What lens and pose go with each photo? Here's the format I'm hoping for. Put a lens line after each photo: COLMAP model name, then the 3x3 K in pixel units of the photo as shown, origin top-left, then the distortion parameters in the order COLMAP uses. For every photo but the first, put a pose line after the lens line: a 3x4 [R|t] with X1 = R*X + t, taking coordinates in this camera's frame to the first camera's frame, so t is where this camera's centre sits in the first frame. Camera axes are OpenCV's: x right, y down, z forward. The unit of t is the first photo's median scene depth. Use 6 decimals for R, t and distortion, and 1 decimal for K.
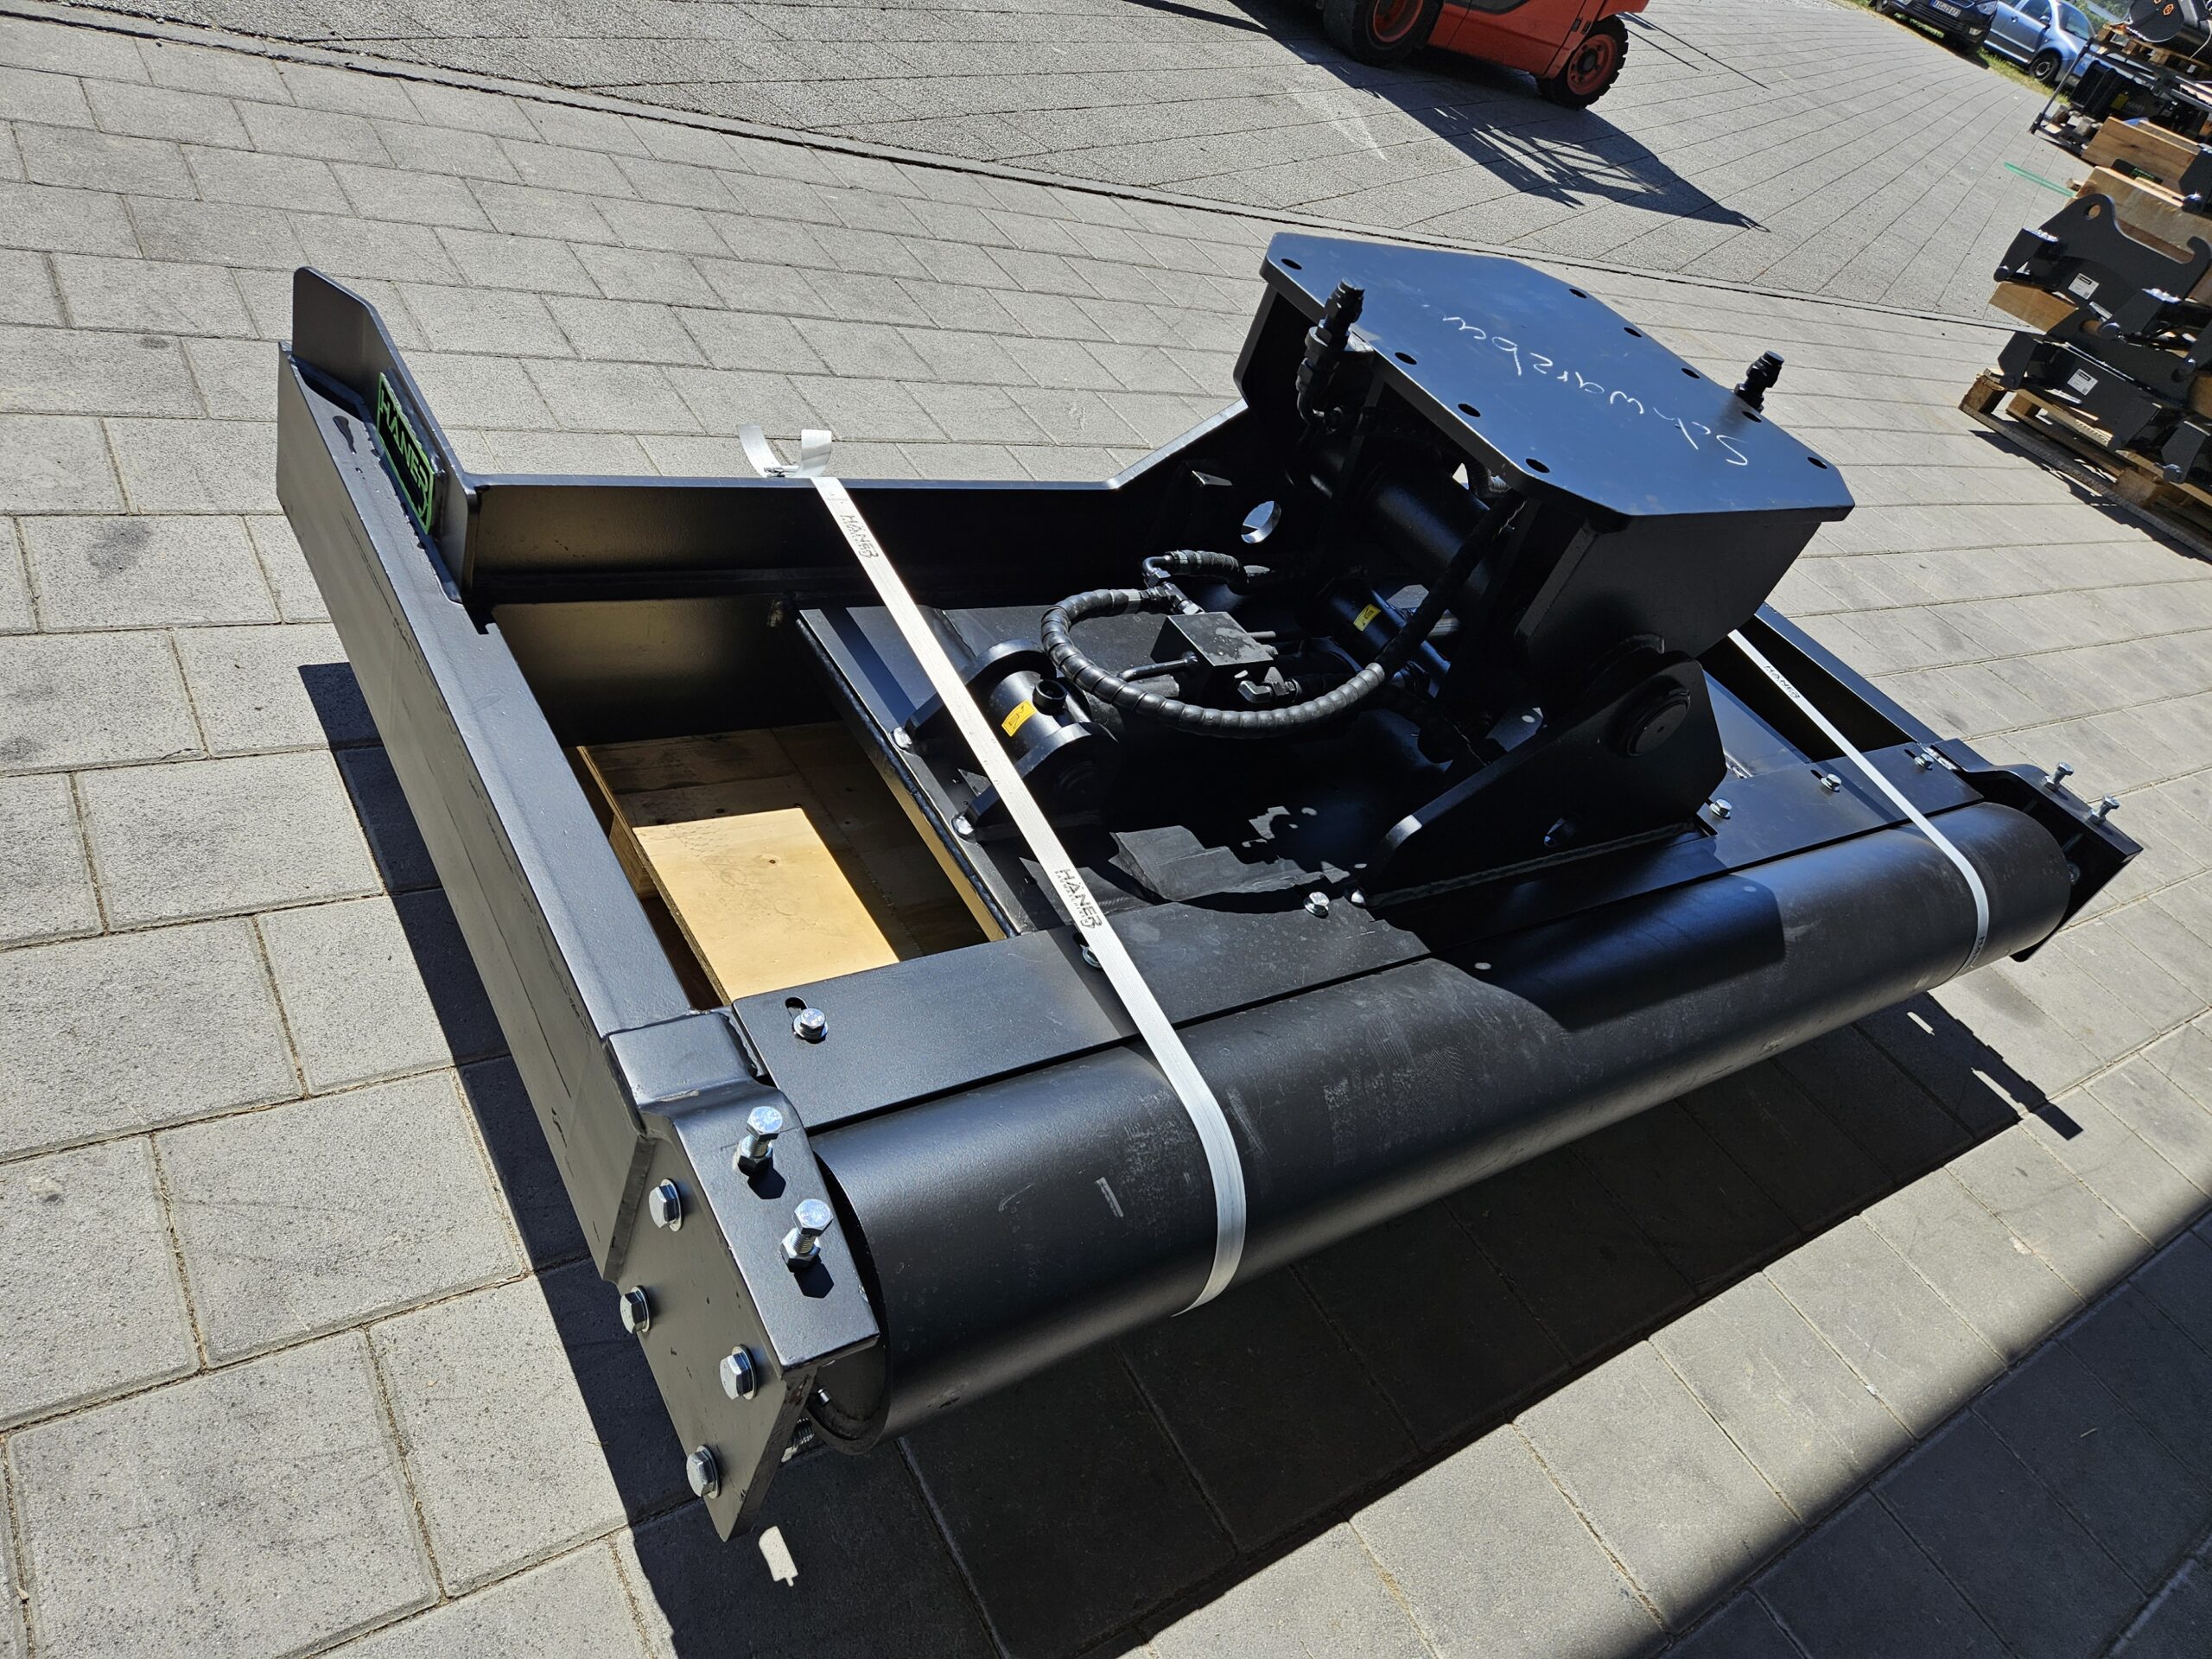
lens RADIAL K [[1472.5, 0, 1106.0], [0, 1472.5, 829.5], [0, 0, 1]] dist [0.070538, -0.059299]
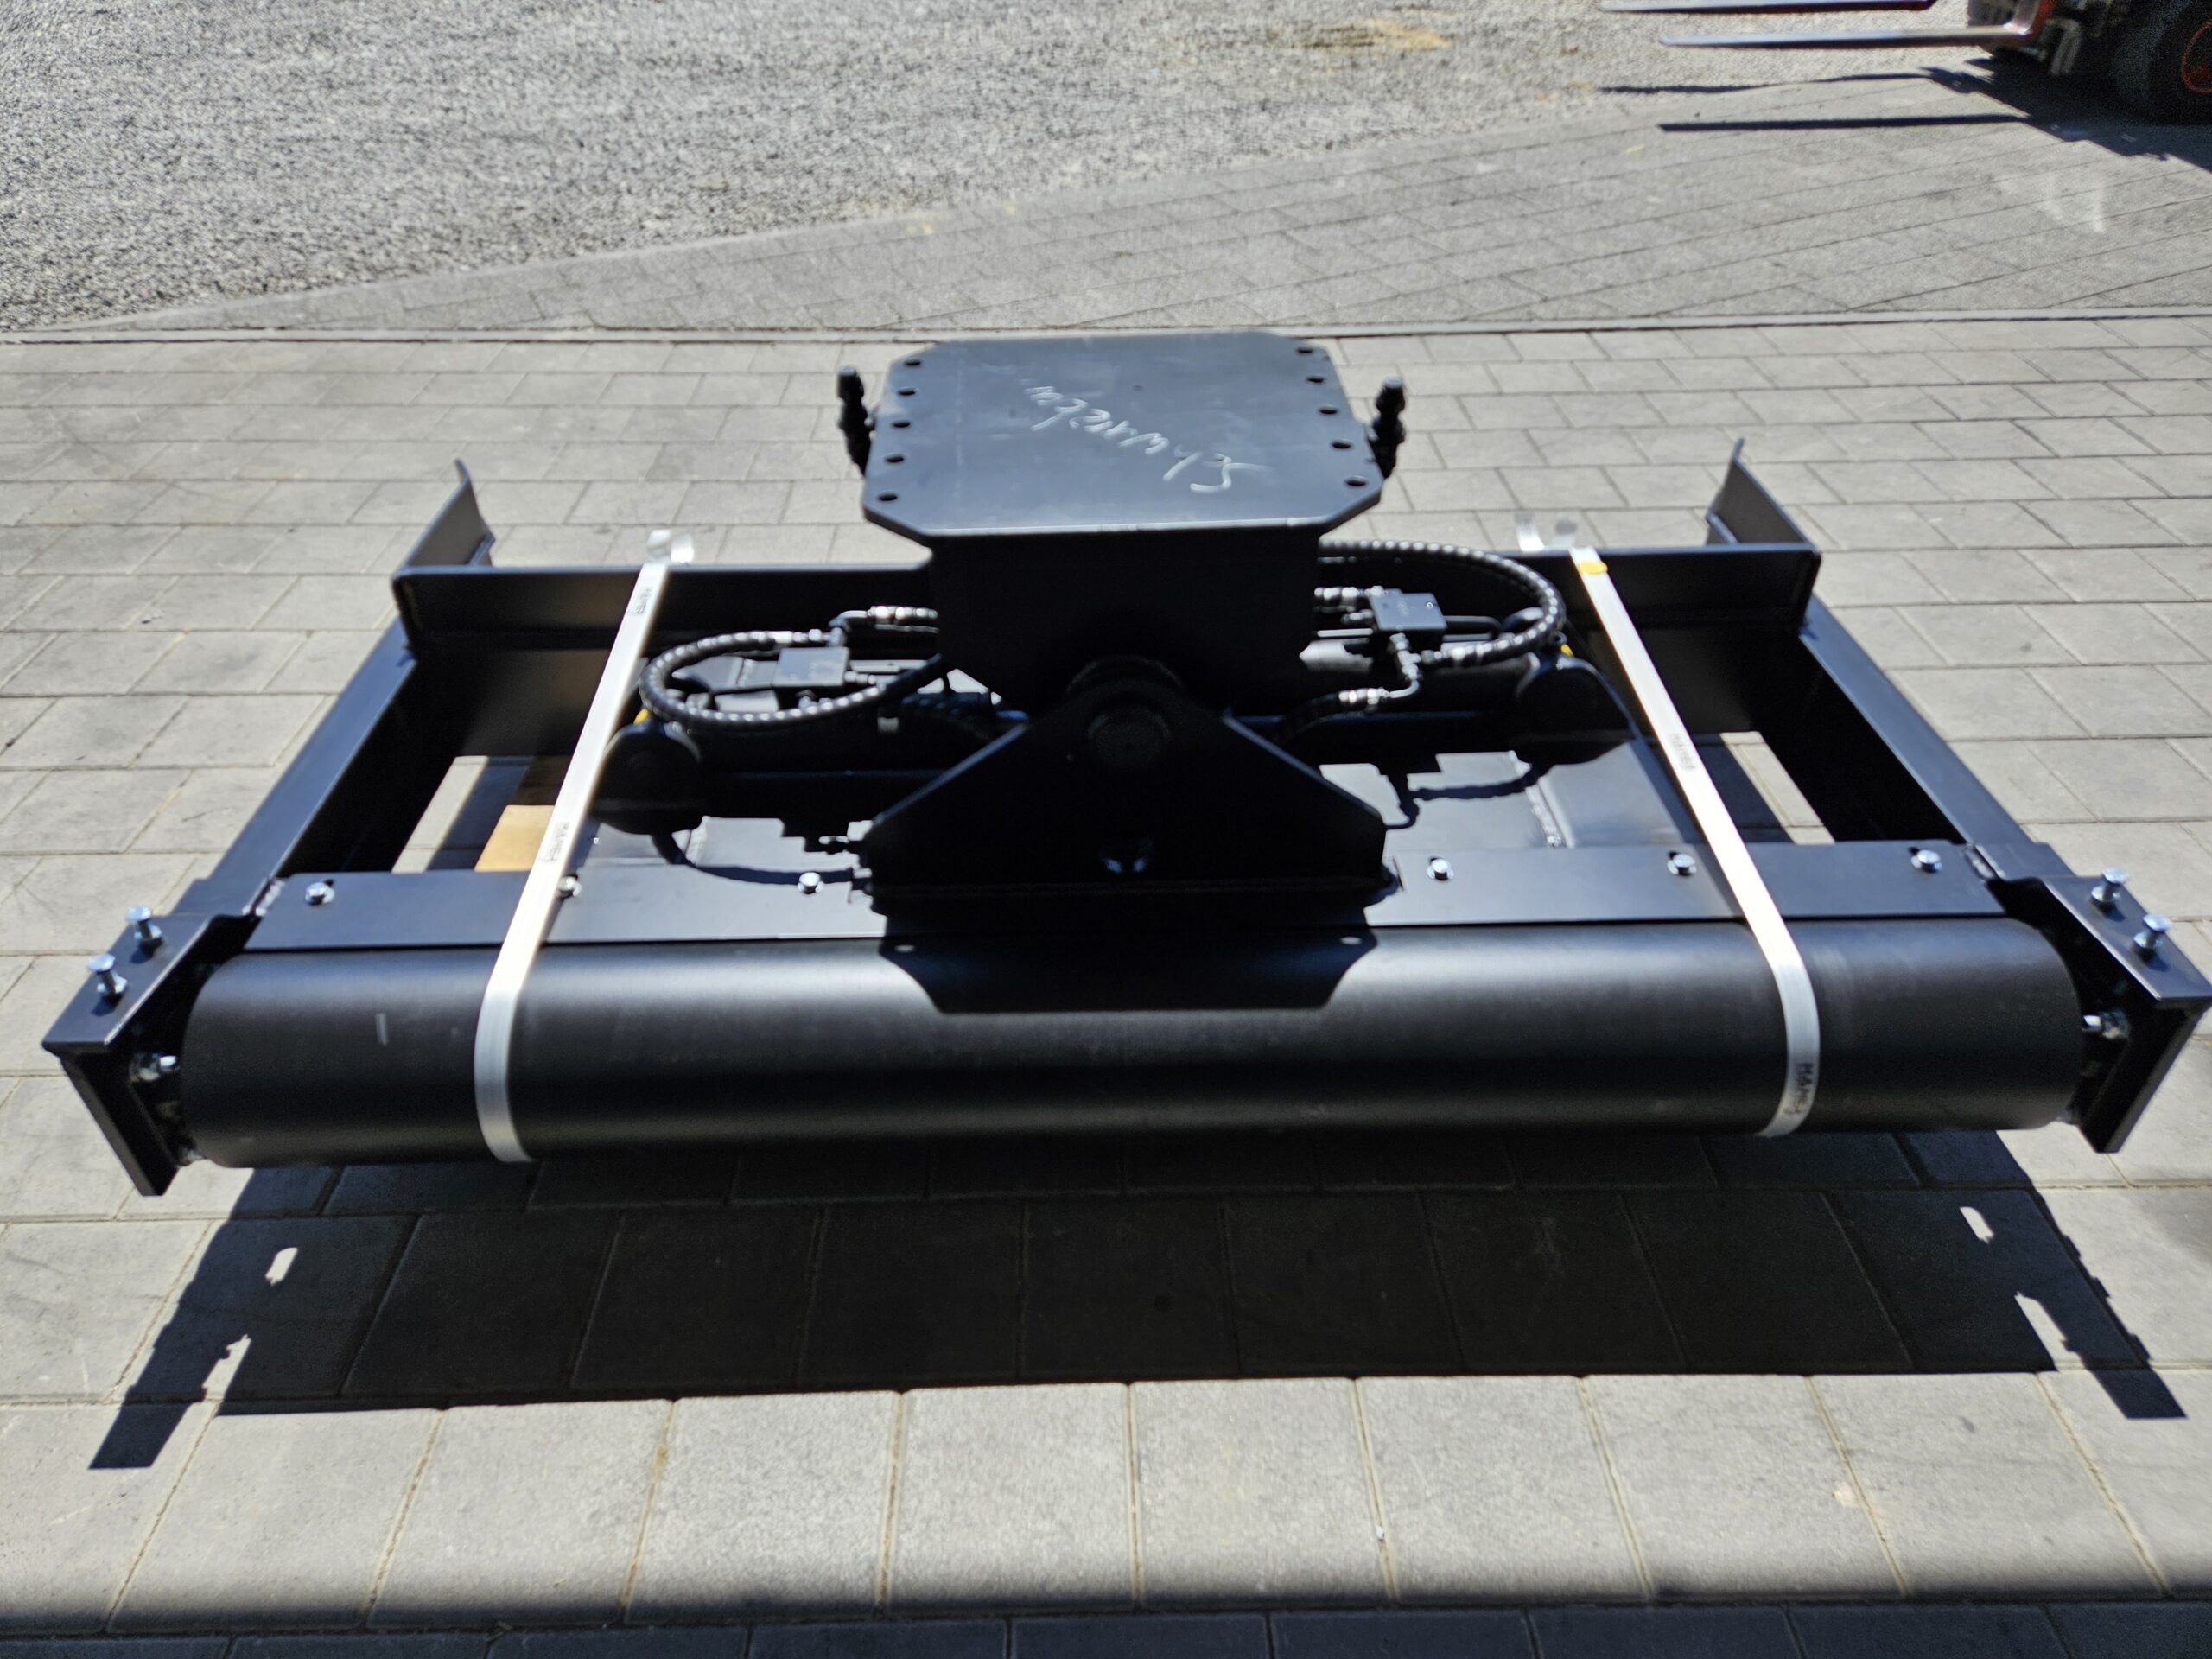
lens RADIAL K [[1455.2, 0, 1087.9], [0, 1455.2, 825.2], [0, 0, 1]] dist [0.082106, -0.055746]
pose [[0.796545, 0.035941, -0.603510, 0.621389], [-0.115342, 0.988931, -0.093341, 0.053354], [0.593474, 0.143961, 0.791874, 0.127395]]
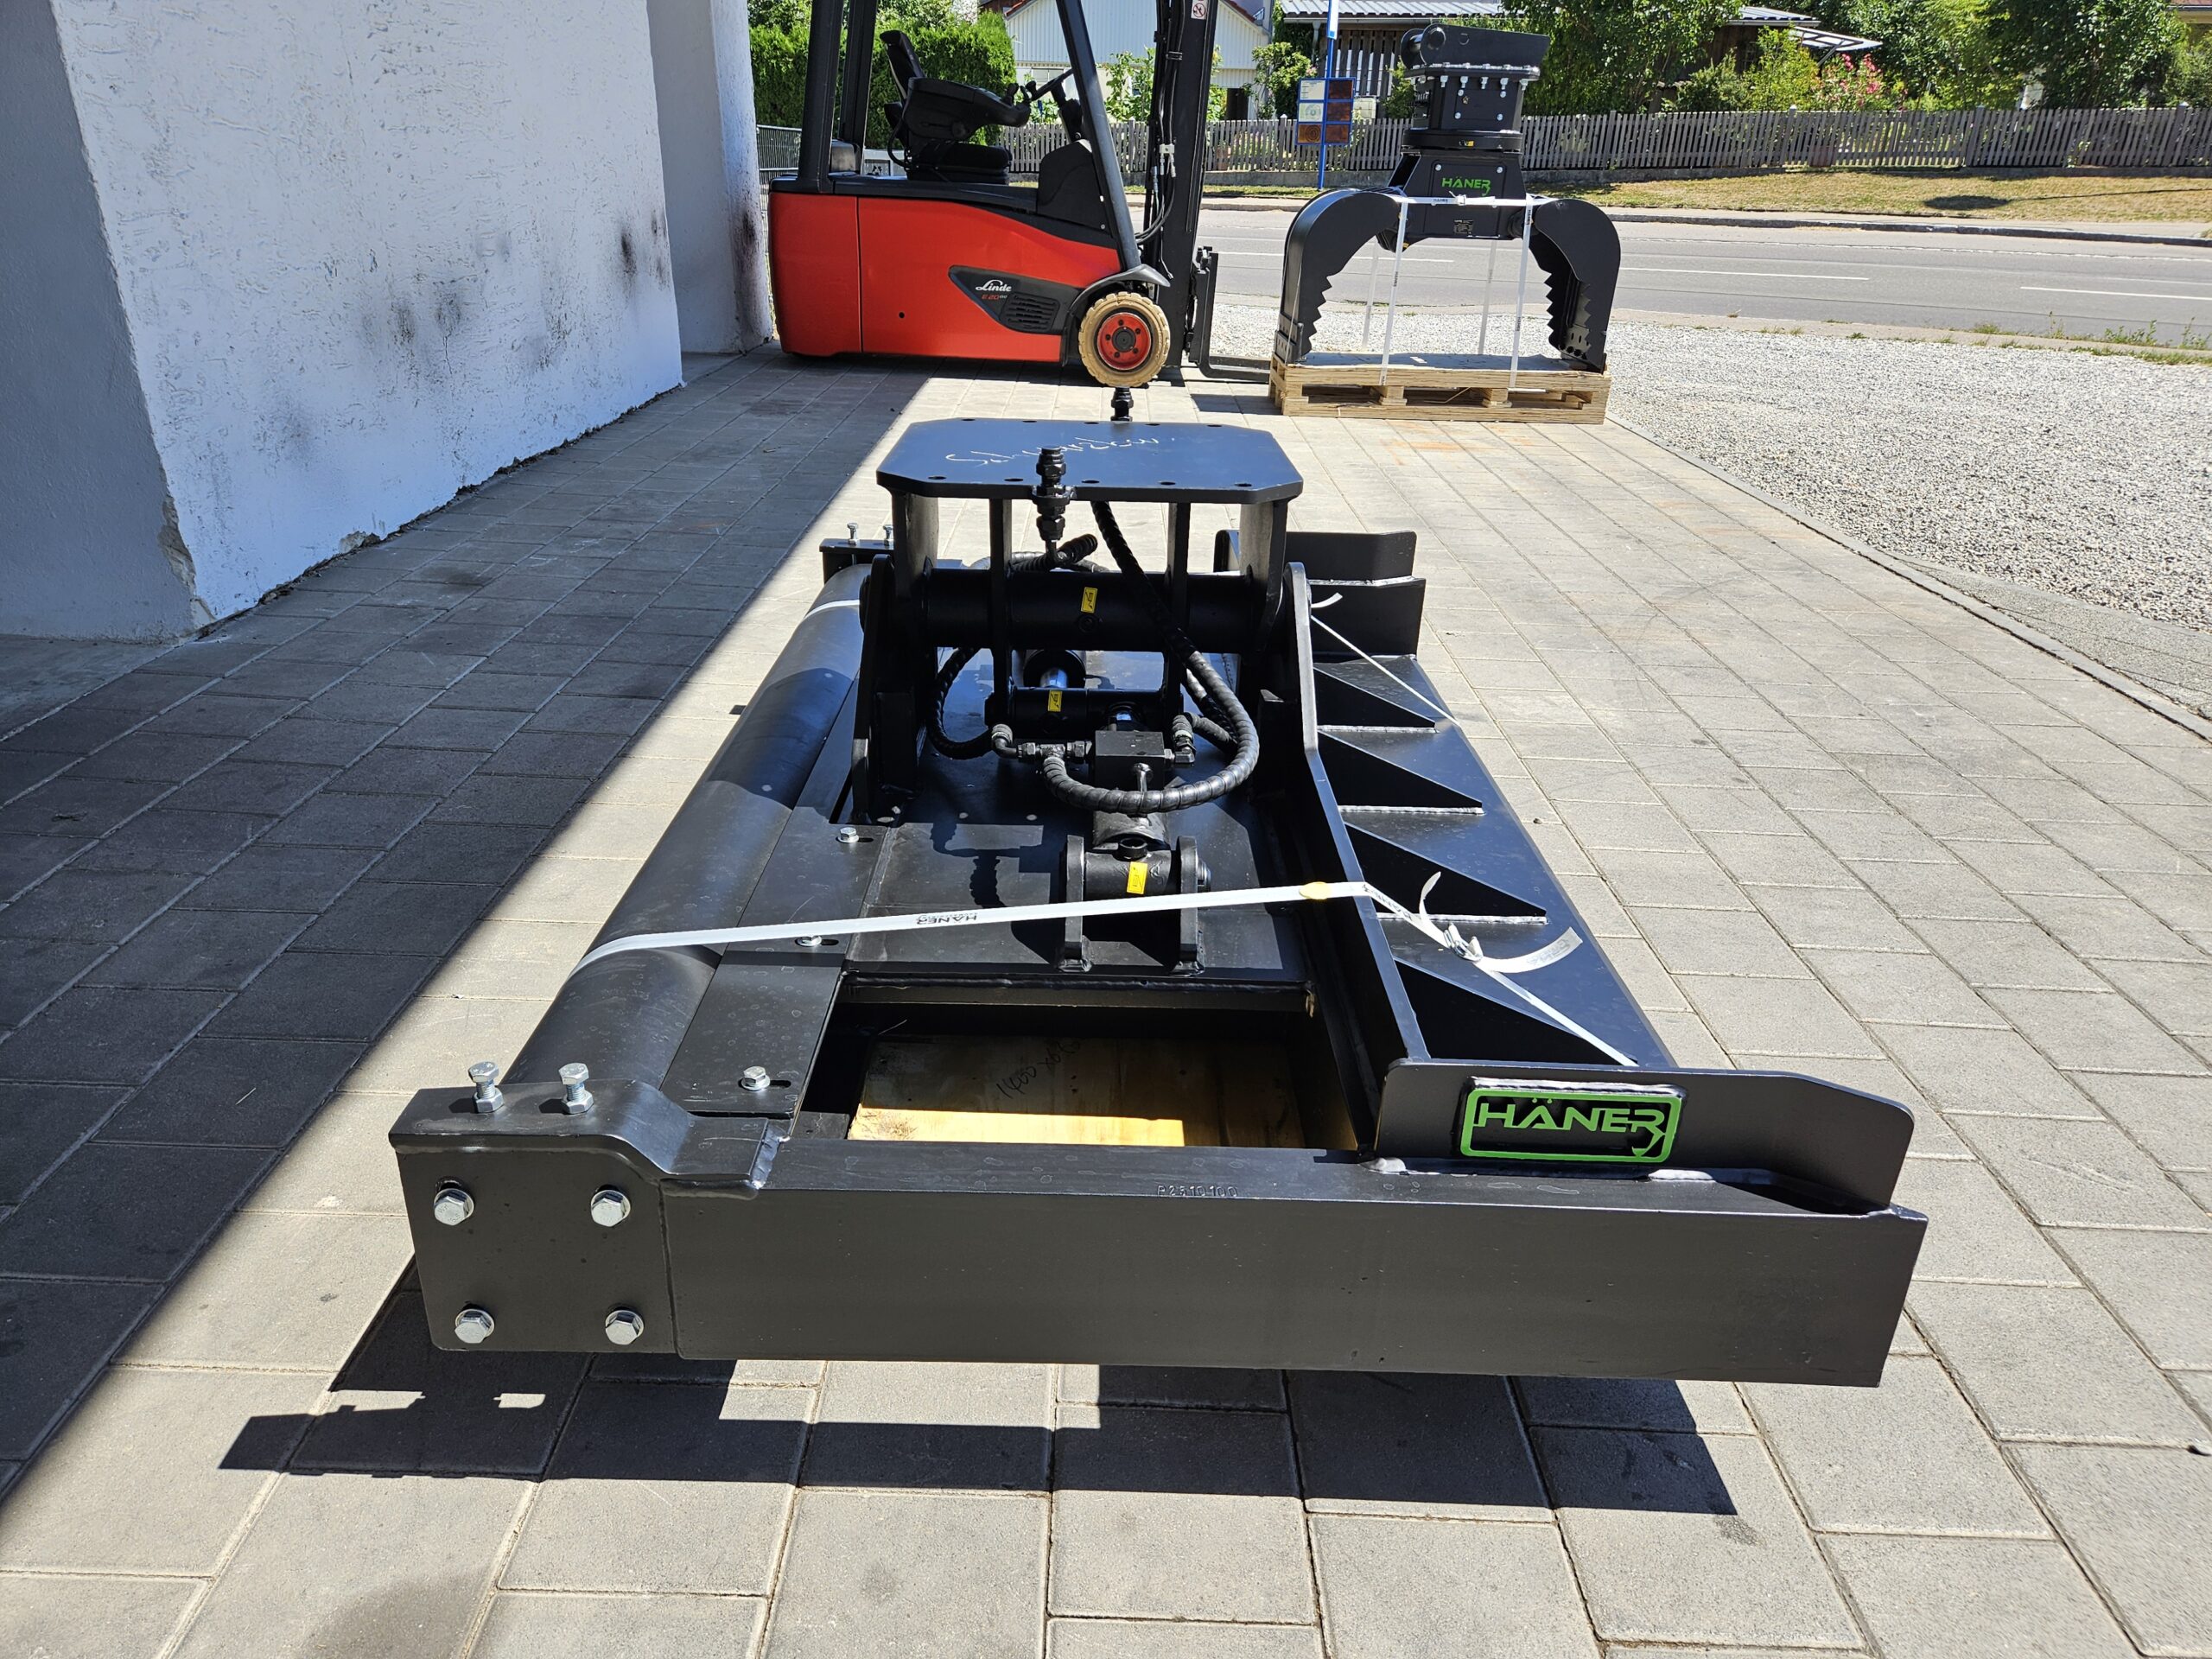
lens RADIAL K [[1474.5, 0, 1107.6], [0, 1474.5, 841.3], [0, 0, 1]] dist [0.075985, -0.061502]
pose [[-0.503820, 0.015669, -0.863666, 0.945519], [-0.694595, 0.587038, 0.415843, -0.436493], [0.513521, 0.809408, -0.284878, 1.096459]]
